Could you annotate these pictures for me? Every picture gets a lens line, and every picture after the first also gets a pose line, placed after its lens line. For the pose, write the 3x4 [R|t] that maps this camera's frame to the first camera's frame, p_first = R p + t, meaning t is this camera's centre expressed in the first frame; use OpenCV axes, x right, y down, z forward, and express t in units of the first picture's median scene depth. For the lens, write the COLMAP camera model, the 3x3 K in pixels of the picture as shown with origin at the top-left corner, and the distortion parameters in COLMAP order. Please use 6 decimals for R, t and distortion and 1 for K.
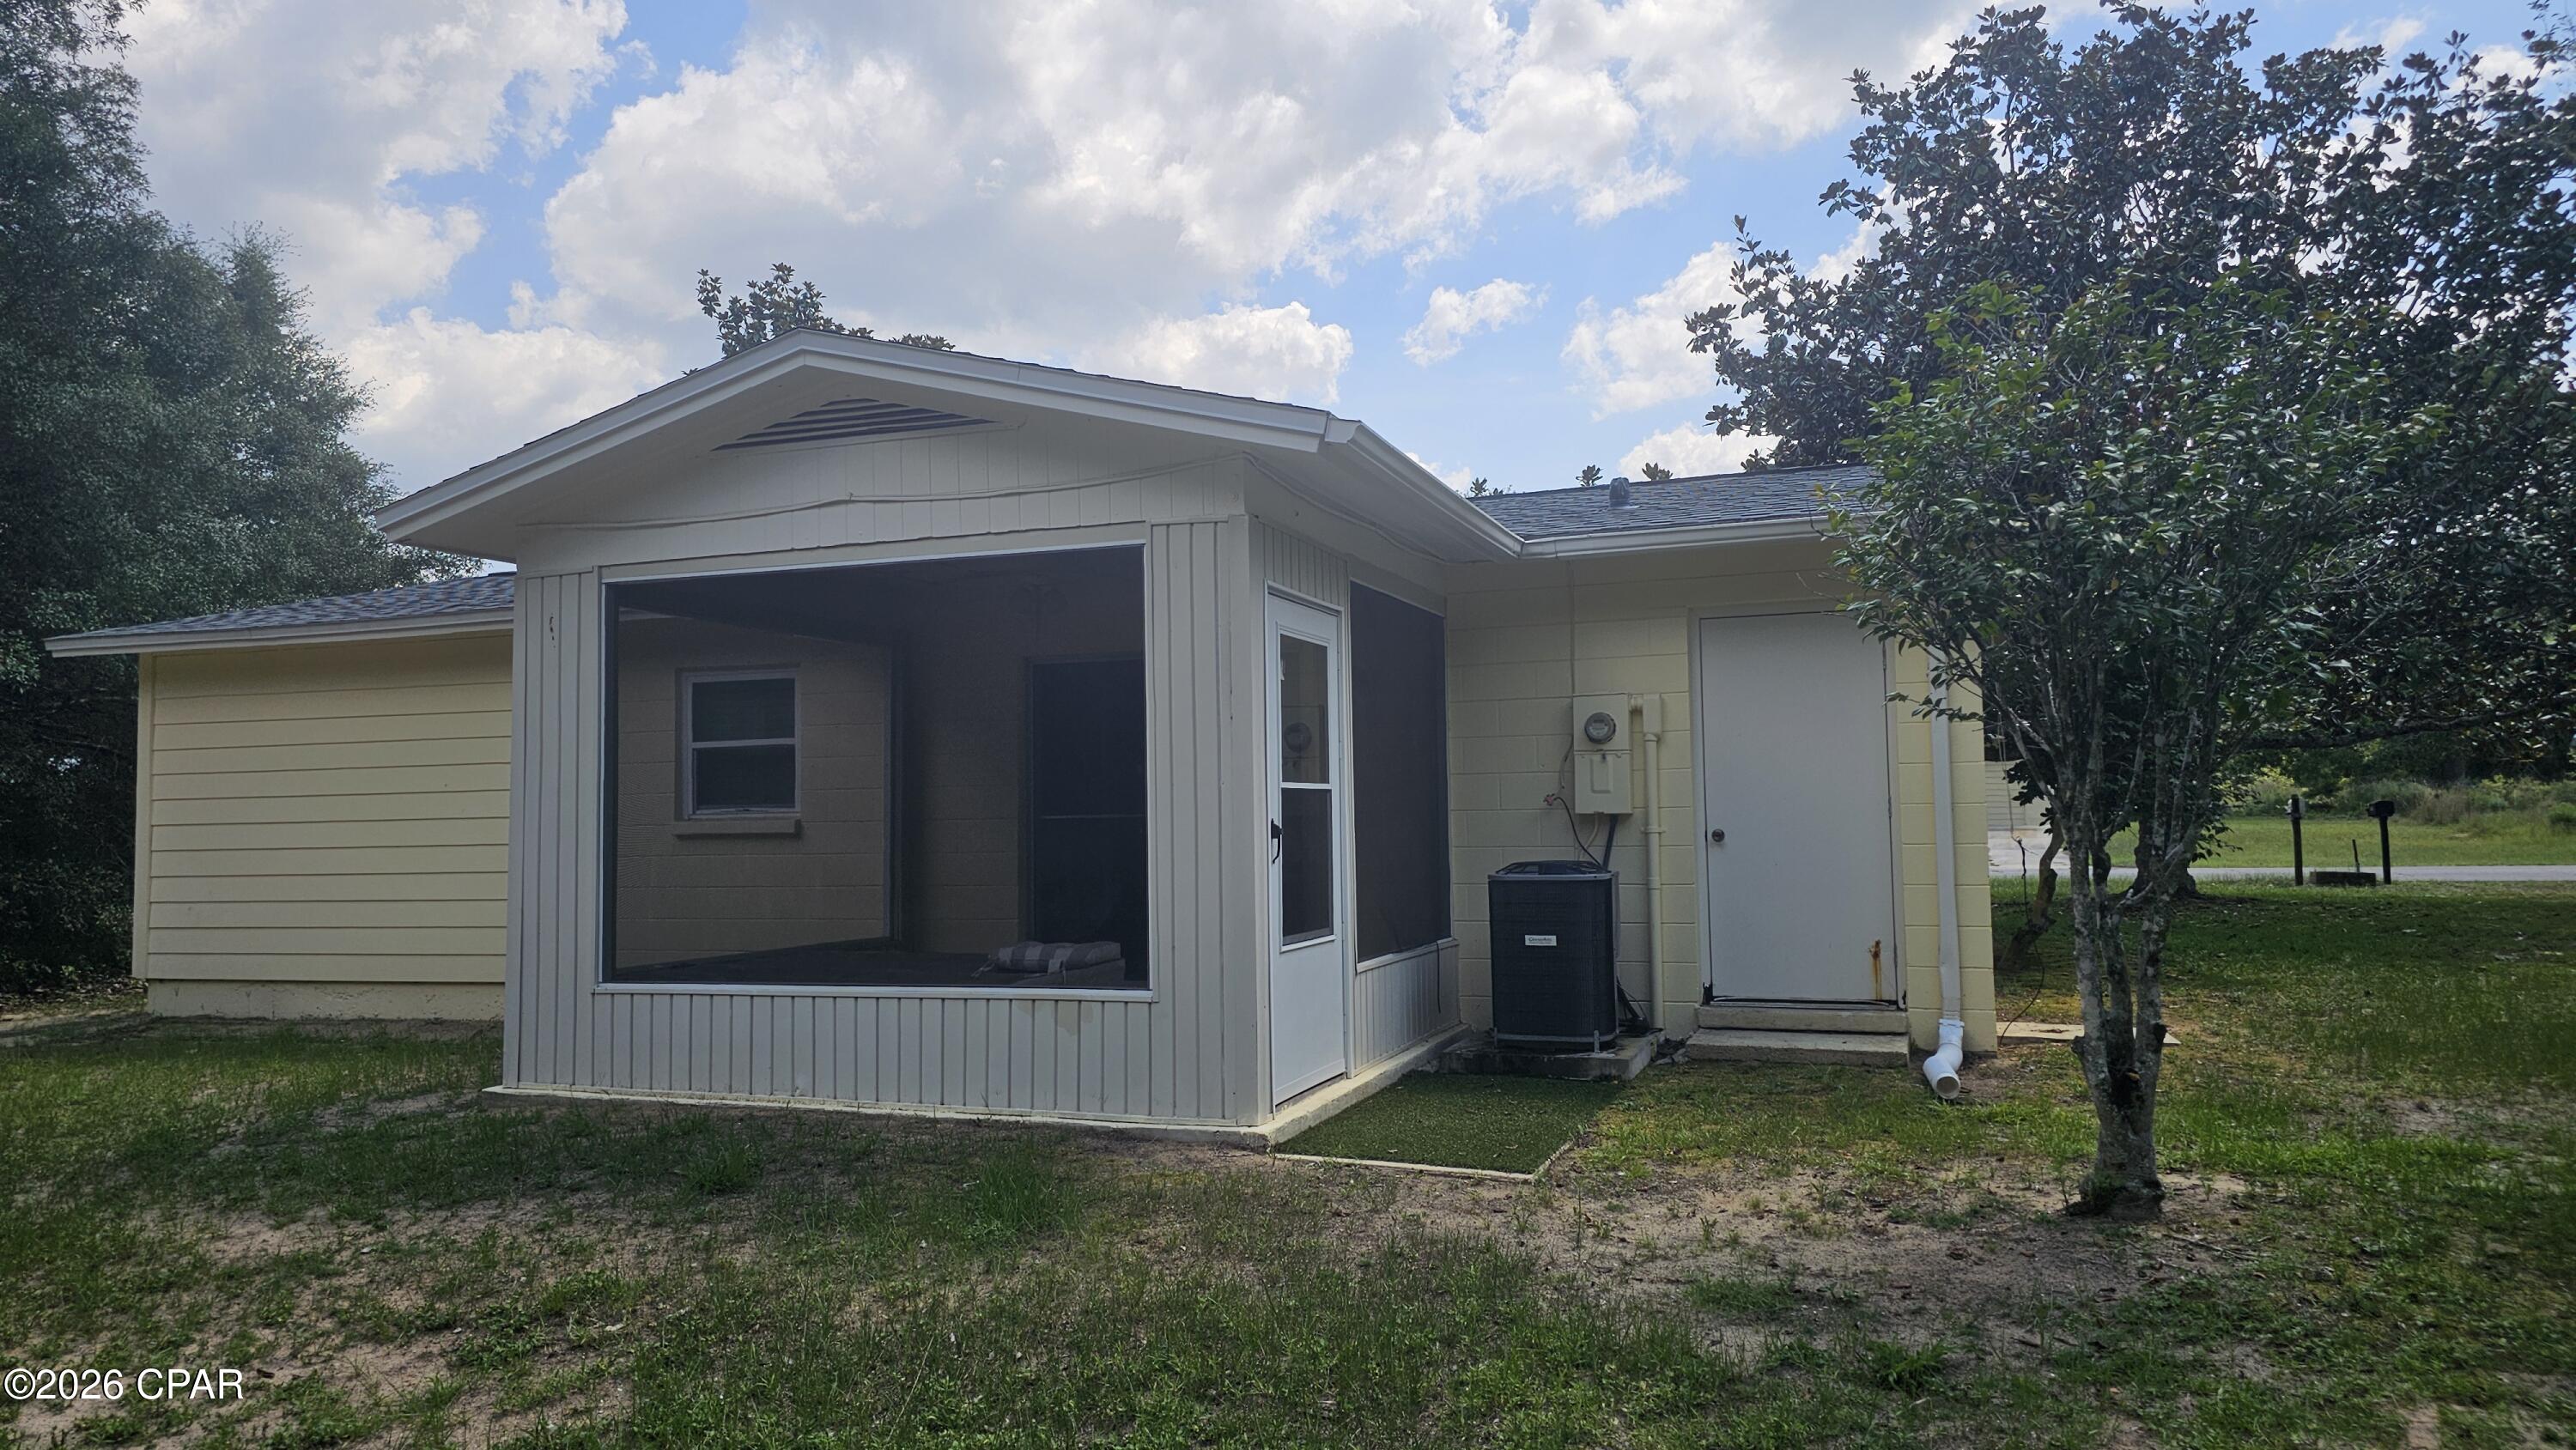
lens RADIAL K [[1687.8, 0, 1298.5], [0, 1687.8, 774.2], [0, 0, 1]] dist [0.049251, -0.033476]
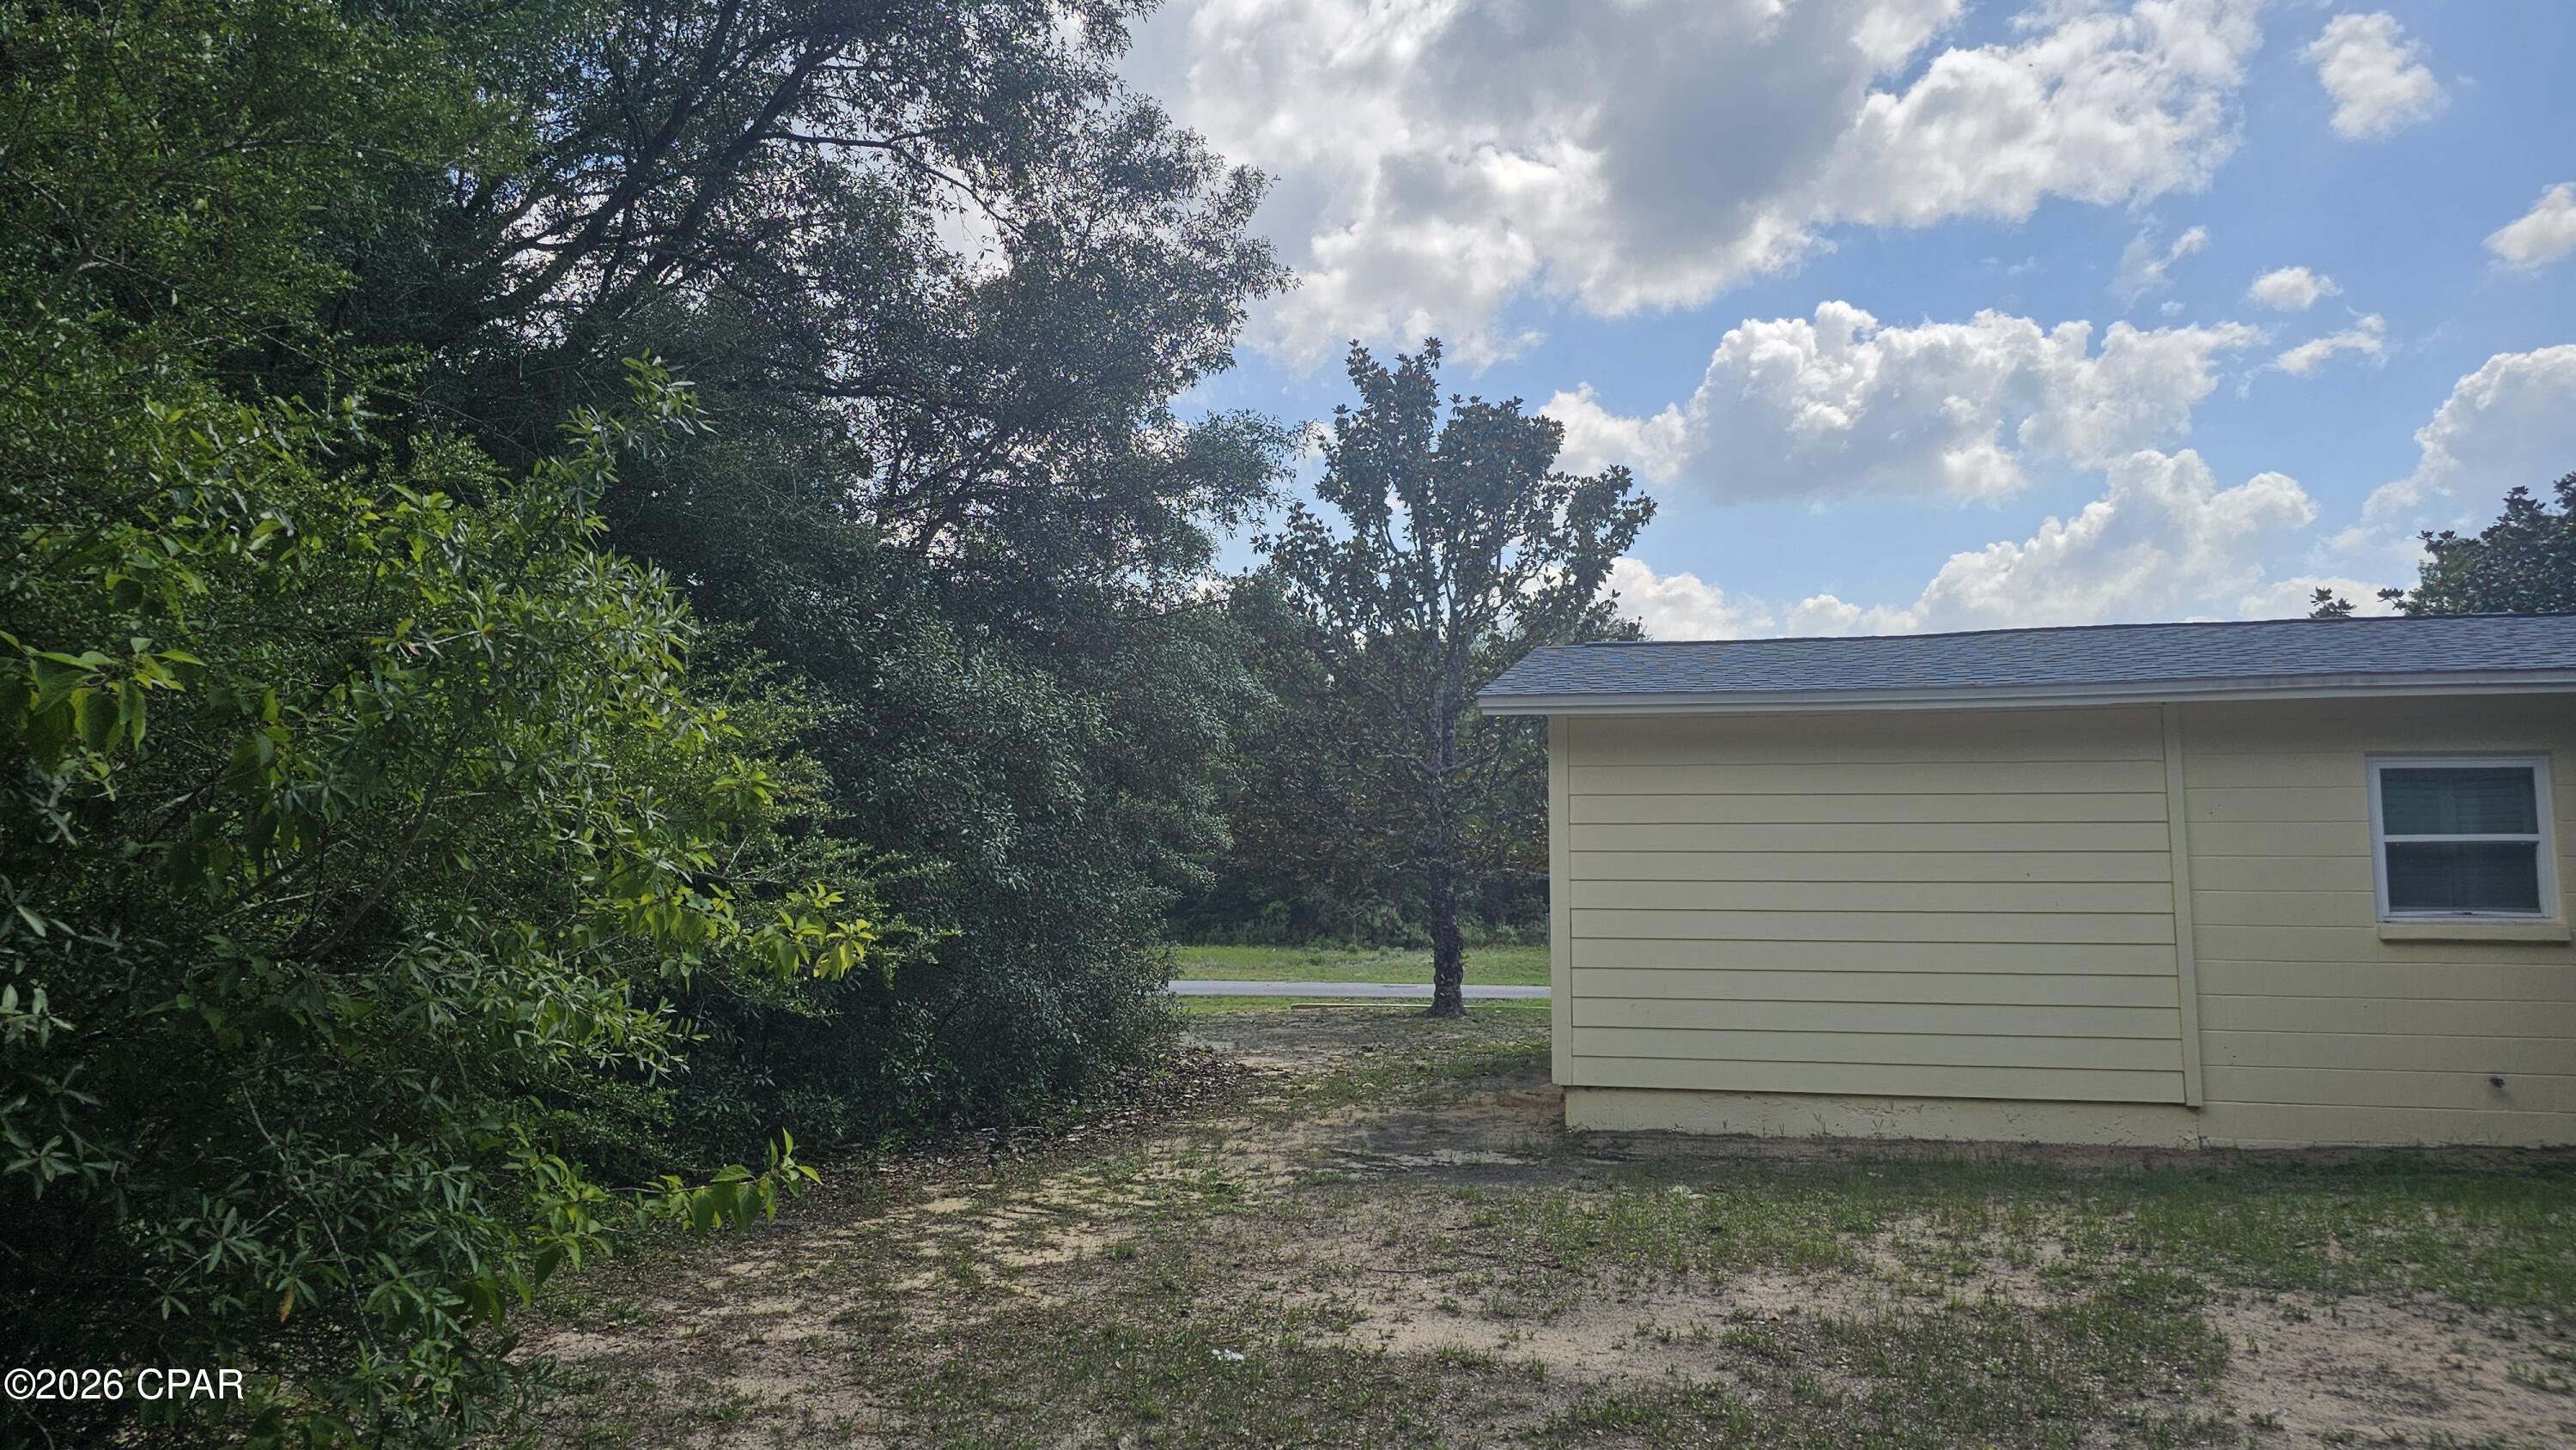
lens RADIAL K [[1683.3, 0, 1288.0], [0, 1683.3, 725.0], [0, 0, 1]] dist [-0.000745, -0.003301]
pose [[0.993846, 0.042453, 0.102308, -0.753587], [-0.032657, 0.994885, -0.095586, 0.019844], [-0.105843, 0.091657, 0.990150, 0.128943]]
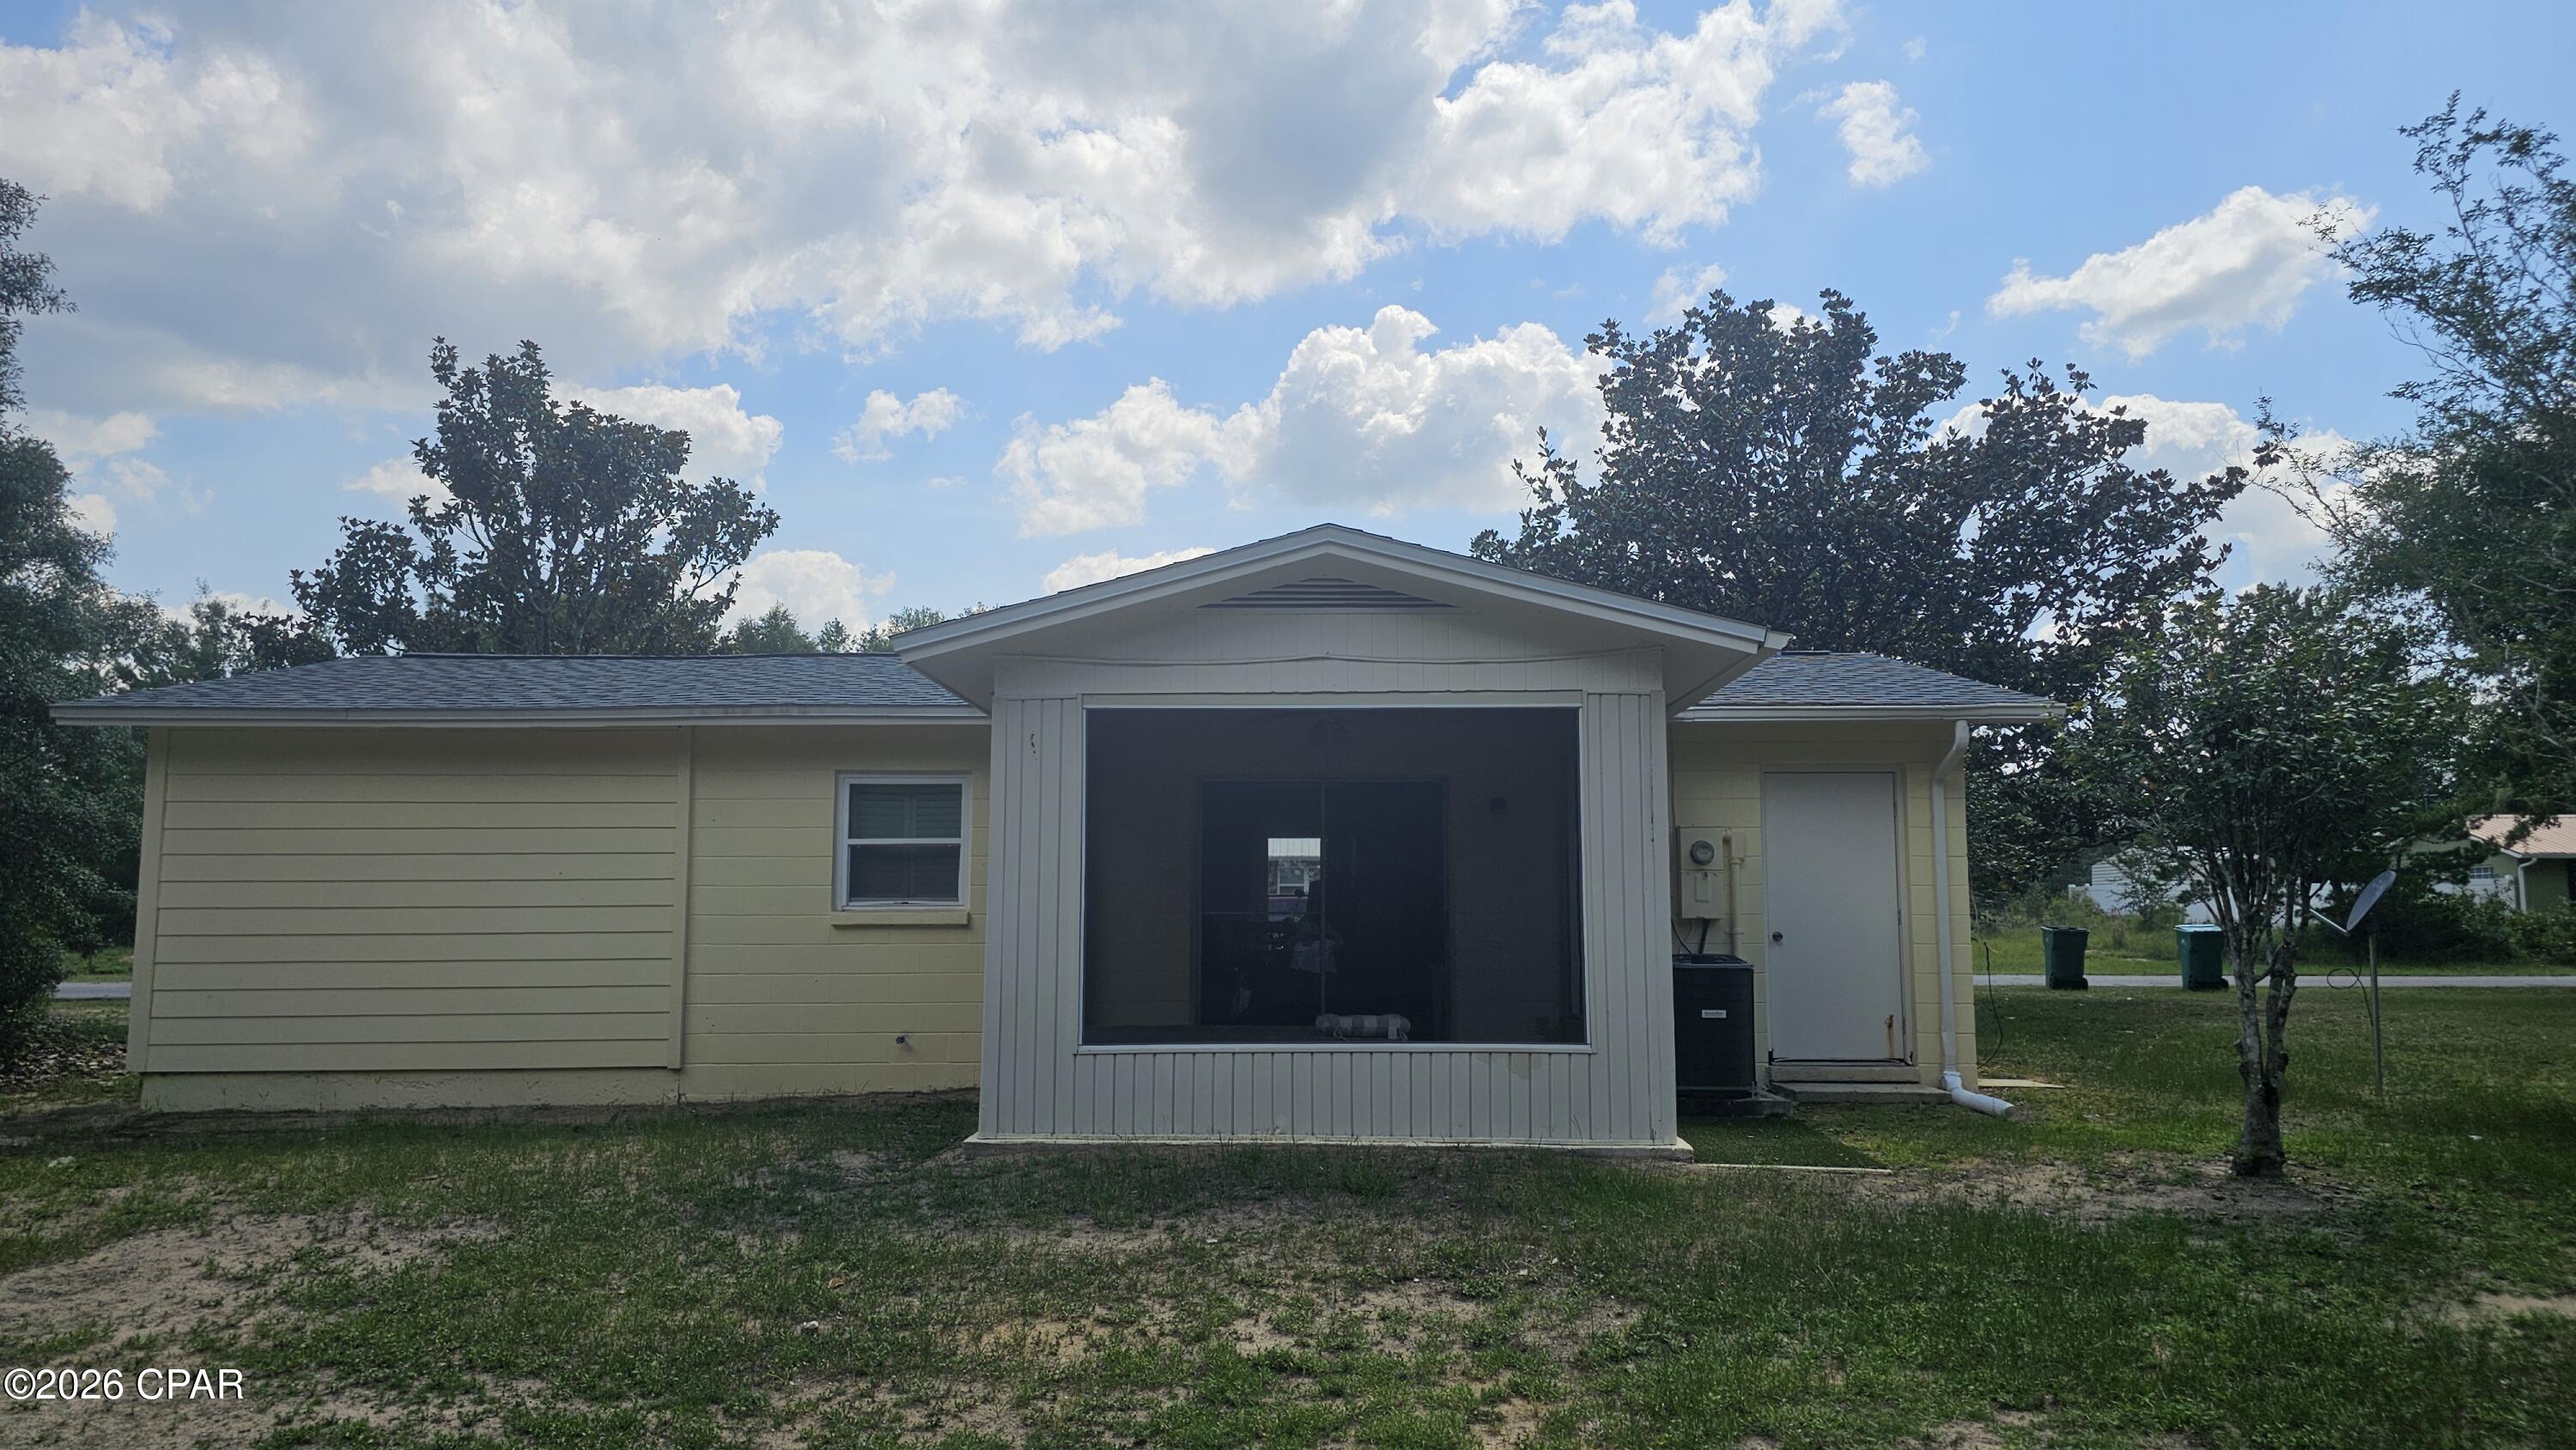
lens RADIAL K [[1688.9, 0, 1282.0], [0, 1688.9, 802.0], [0, 0, 1]] dist [0.098468, -0.140504]
pose [[0.944197, 0.038961, 0.327068, -0.330900], [-0.022741, 0.998321, -0.053272, 0.006687], [-0.328594, 0.042861, 0.943498, -0.080853]]
